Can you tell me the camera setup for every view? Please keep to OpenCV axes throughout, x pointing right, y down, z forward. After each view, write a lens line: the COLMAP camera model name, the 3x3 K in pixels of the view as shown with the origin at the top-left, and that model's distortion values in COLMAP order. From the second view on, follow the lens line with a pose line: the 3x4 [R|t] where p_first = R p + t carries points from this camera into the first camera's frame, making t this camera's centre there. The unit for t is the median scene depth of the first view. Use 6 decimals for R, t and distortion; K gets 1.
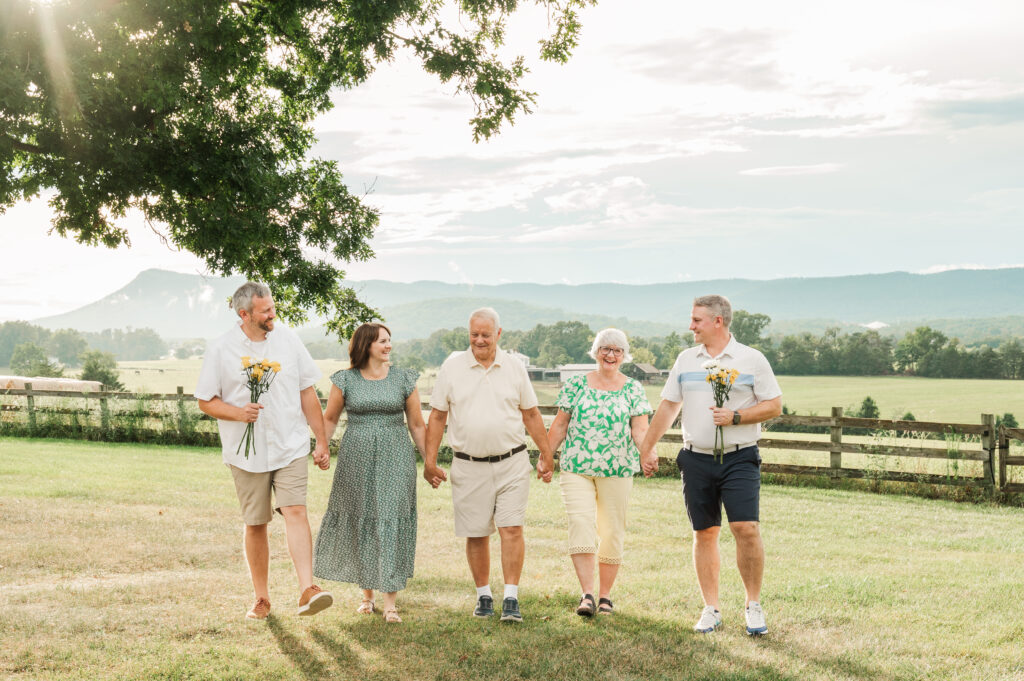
lens RADIAL K [[1697.0, 0, 509.9], [0, 1697.0, 366.4], [0, 0, 1]] dist [0.035651, -0.012848]
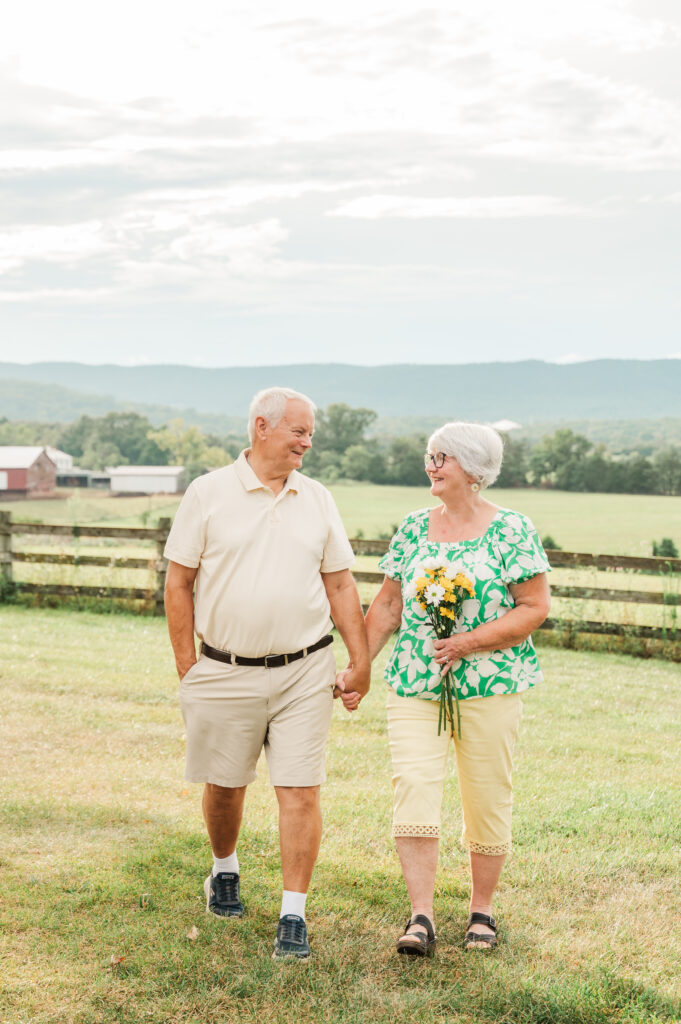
lens RADIAL K [[2056.5, 0, 326.4], [0, 2056.5, 487.1], [0, 0, 1]] dist [-0.009985, -0.272447]
pose [[0.988487, 0.016697, 0.150380, -0.026694], [-0.018137, 0.999802, 0.008212, -0.002996], [-0.150213, -0.010845, 0.988594, 0.094281]]
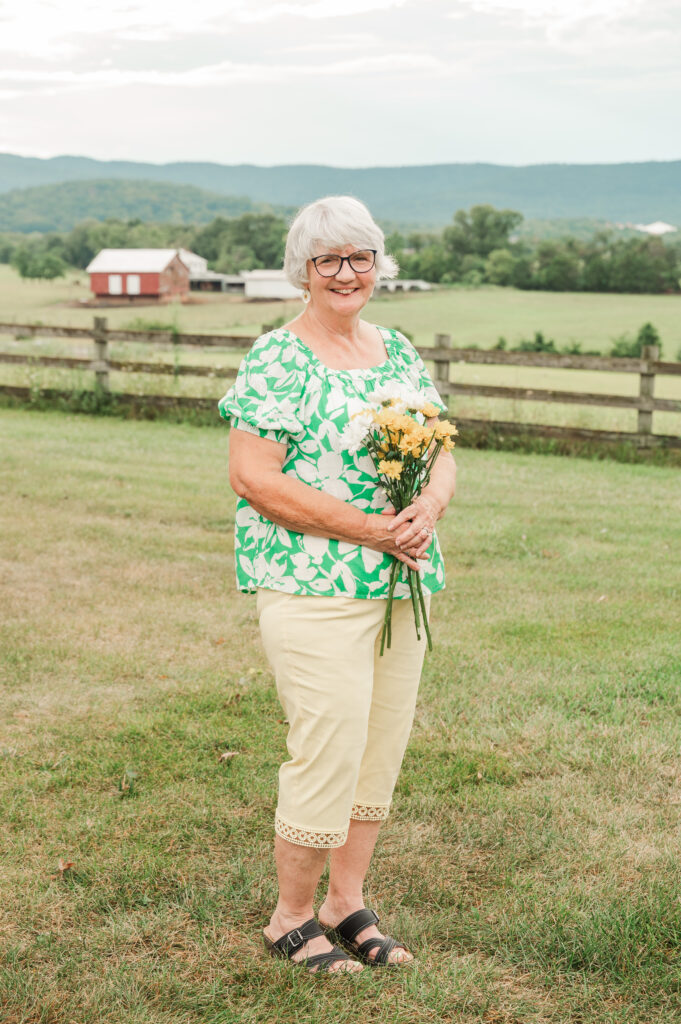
lens RADIAL K [[2056.5, 0, 326.4], [0, 2056.5, 487.1], [0, 0, 1]] dist [-0.009985, -0.272447]
pose [[0.997268, 0.013457, 0.072634, 0.000393], [-0.020981, 0.994372, 0.103845, -0.002746], [-0.070828, -0.105085, 0.991938, 0.147670]]
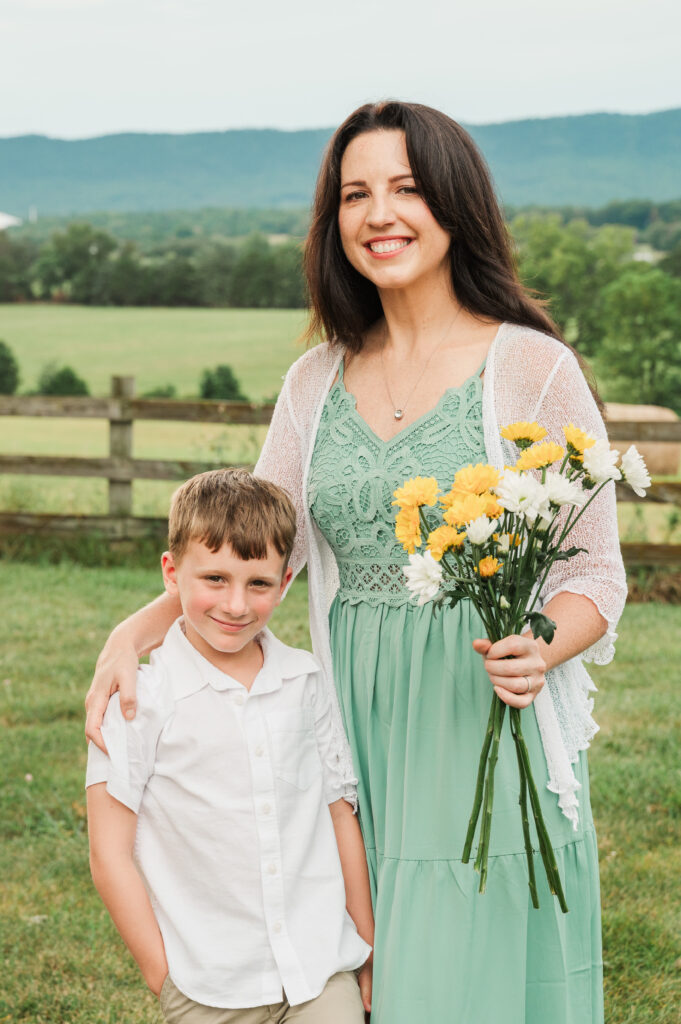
lens RADIAL K [[2281.9, 0, 340.5], [0, 2281.9, 512.0], [0, 0, 1]] dist [-0.198822, -0.070107]
pose [[0.919372, -0.039212, 0.391431, 0.013981], [0.001468, 0.995355, 0.096262, 0.002534], [-0.393387, -0.087926, 0.915159, 0.388177]]
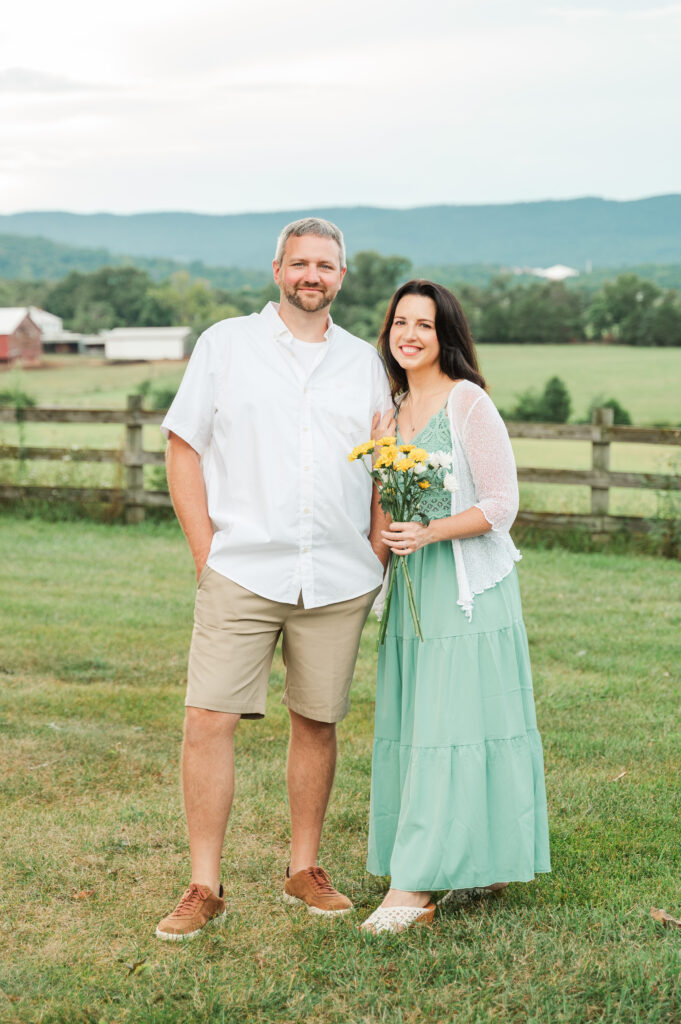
lens RADIAL K [[2128.3, 0, 365.3], [0, 2128.3, 509.4], [0, 0, 1]] dist [0.008920, 0.168736]
pose [[0.988374, -0.016785, 0.151114, 0.004568], [0.004036, 0.996433, 0.084287, -0.002444], [-0.151990, -0.082697, 0.984916, 0.265738]]
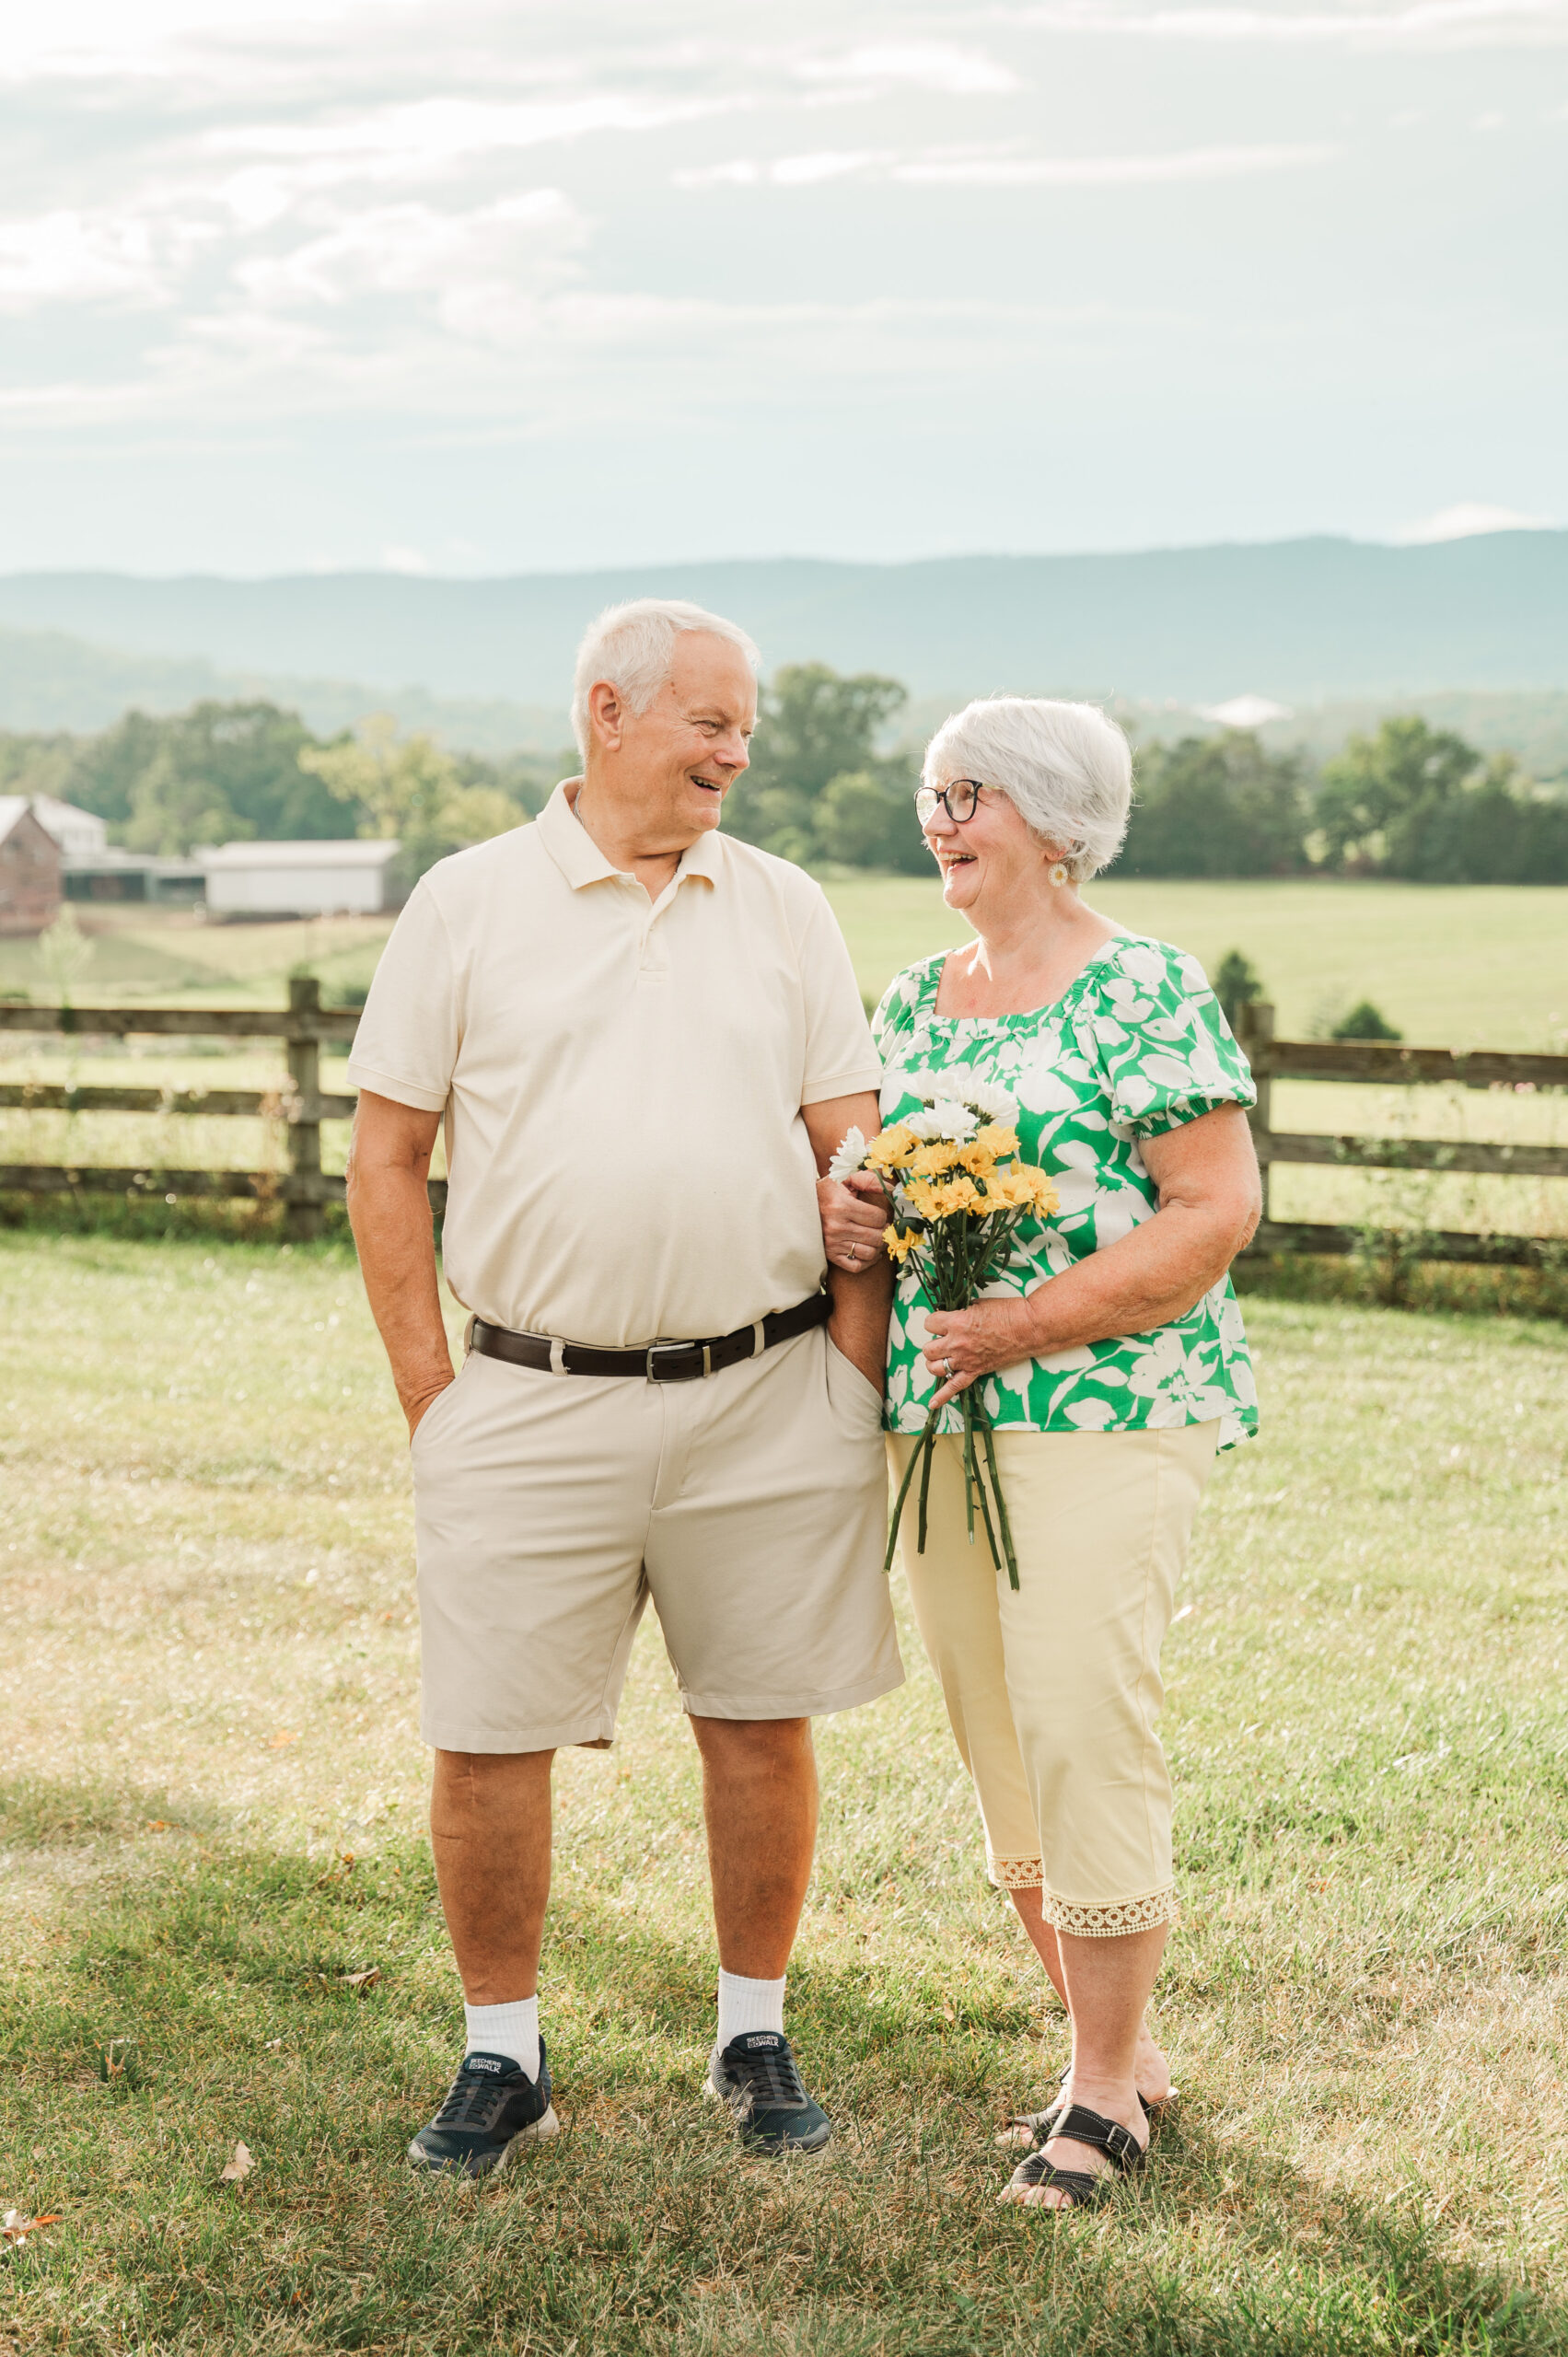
lens RADIAL K [[5350.3, 0, 736.2], [0, 5350.3, 1180.8], [0, 0, 1]] dist [-0.044950, 0.106994]
pose [[0.990677, -0.013965, 0.135516, -0.011044], [0.005439, 0.997993, 0.063084, -0.002658], [-0.136125, -0.061759, 0.988765, 0.118971]]
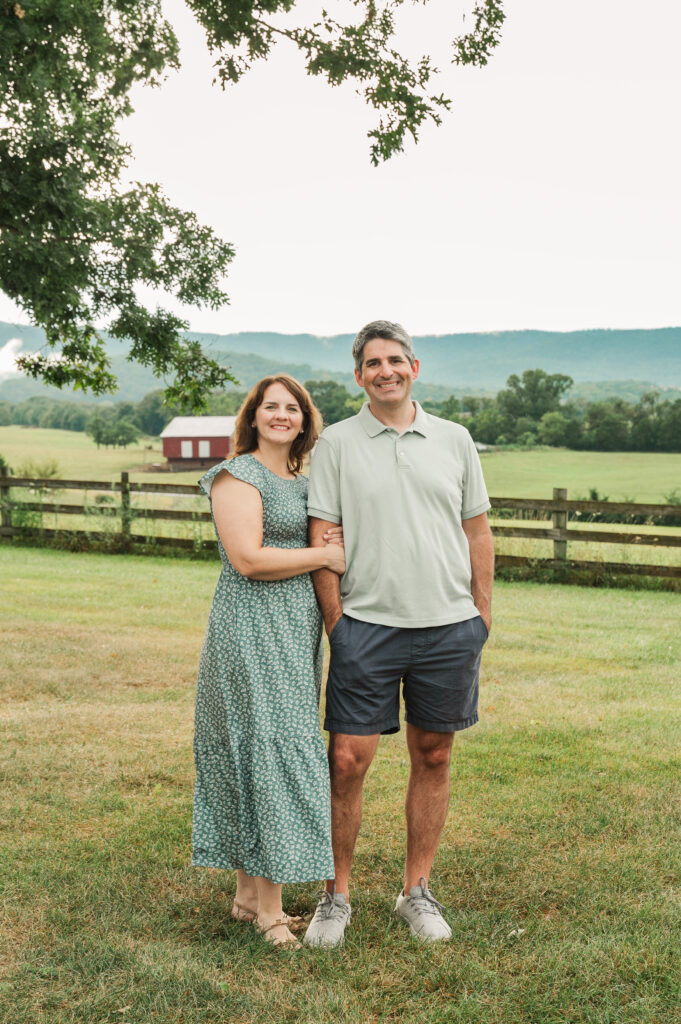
lens RADIAL K [[2147.6, 0, 309.1], [0, 2147.6, 514.6], [0, 0, 1]] dist [-0.051212, 0.082803]
pose [[0.997681, 0.005639, 0.067830, -0.071529], [-0.008180, 0.999272, 0.037251, -0.002929], [-0.067570, -0.037720, 0.997001, -0.001724]]
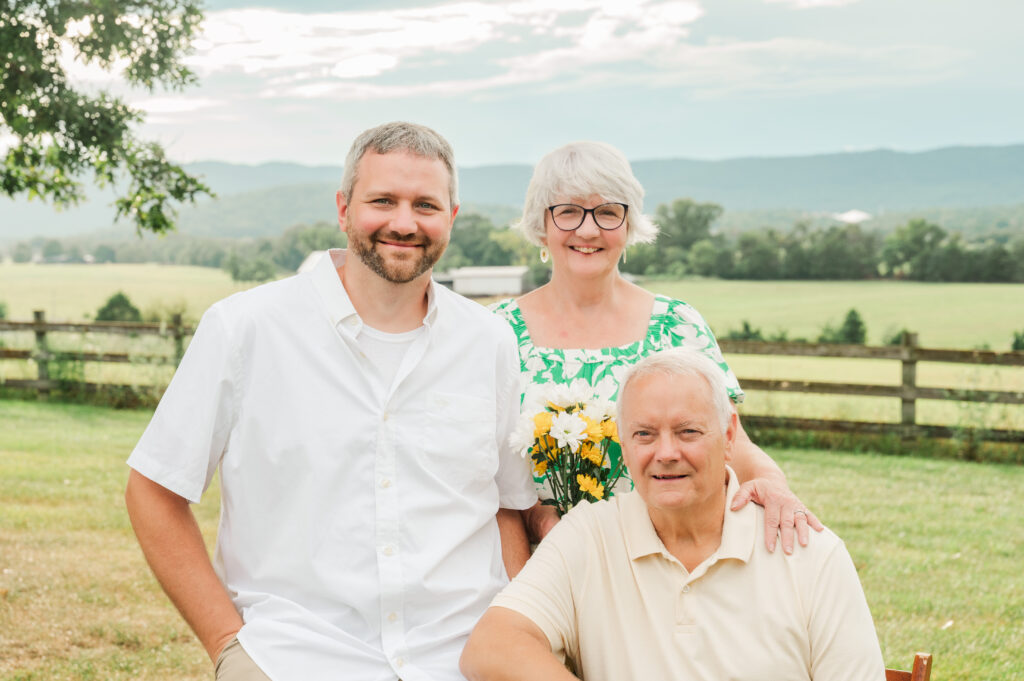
lens RADIAL K [[1934.0, 0, 532.4], [0, 1934.0, 339.7], [0, 0, 1]] dist [0.014533, -0.093225]
pose [[0.996499, -0.009670, 0.083044, -0.015005], [0.006697, 0.999329, 0.035999, -0.001053], [-0.083336, -0.035317, 0.995895, 0.225941]]
